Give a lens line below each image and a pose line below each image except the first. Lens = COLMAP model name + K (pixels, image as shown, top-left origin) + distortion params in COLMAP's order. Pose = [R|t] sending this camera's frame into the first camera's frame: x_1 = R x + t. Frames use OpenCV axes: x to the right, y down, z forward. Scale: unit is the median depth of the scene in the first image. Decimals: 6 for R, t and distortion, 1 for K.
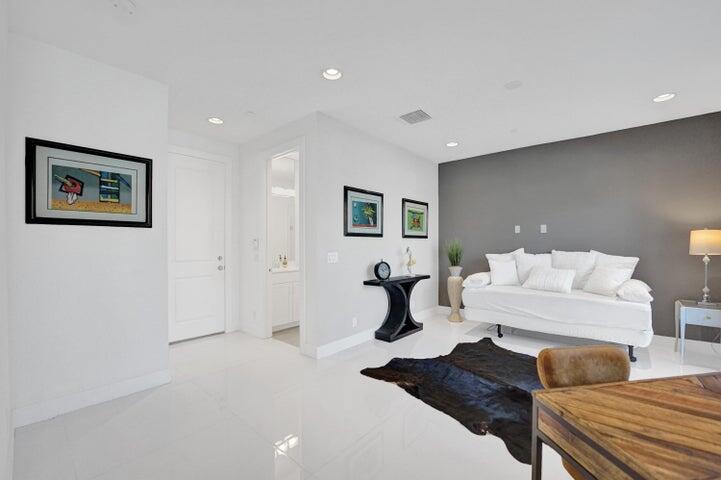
lens RADIAL K [[305.2, 0, 361.8], [0, 305.2, 243.2], [0, 0, 1]] dist [-0.016046, 0.000726]
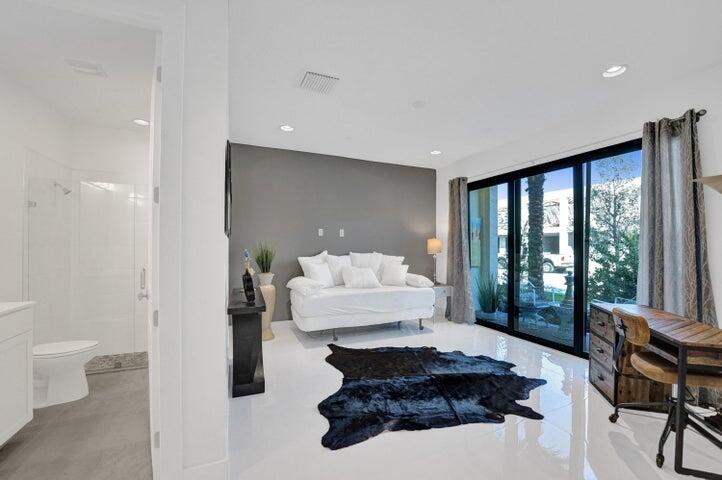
lens RADIAL K [[302.5, 0, 370.6], [0, 302.5, 241.0], [0, 0, 1]] dist [-0.014069, -0.000324]
pose [[0.406554, 0.022084, 0.913360, -0.426041], [-0.011078, 0.999753, -0.019242, 0.002481], [-0.913559, -0.002295, 0.406699, 0.520256]]
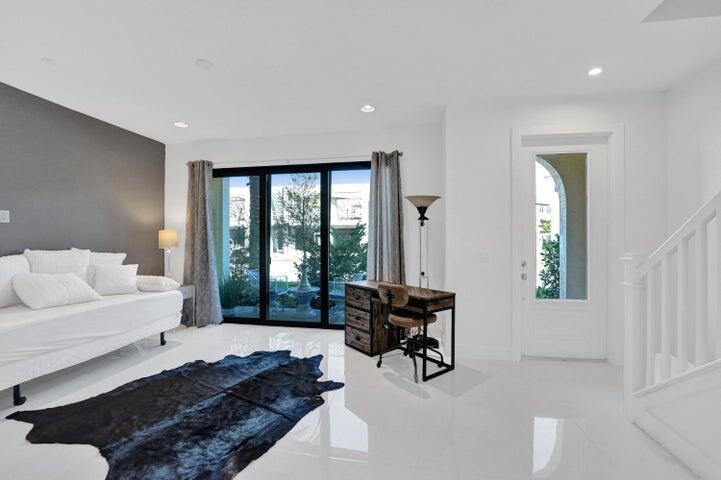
lens RADIAL K [[305.2, 0, 359.8], [0, 305.2, 233.7], [0, 0, 1]] dist [-0.016046, 0.000726]
pose [[-0.511070, 0.020334, 0.859298, -0.374130], [-0.000607, 0.999711, -0.024018, 0.003611], [-0.859539, -0.012796, -0.510911, 0.778092]]
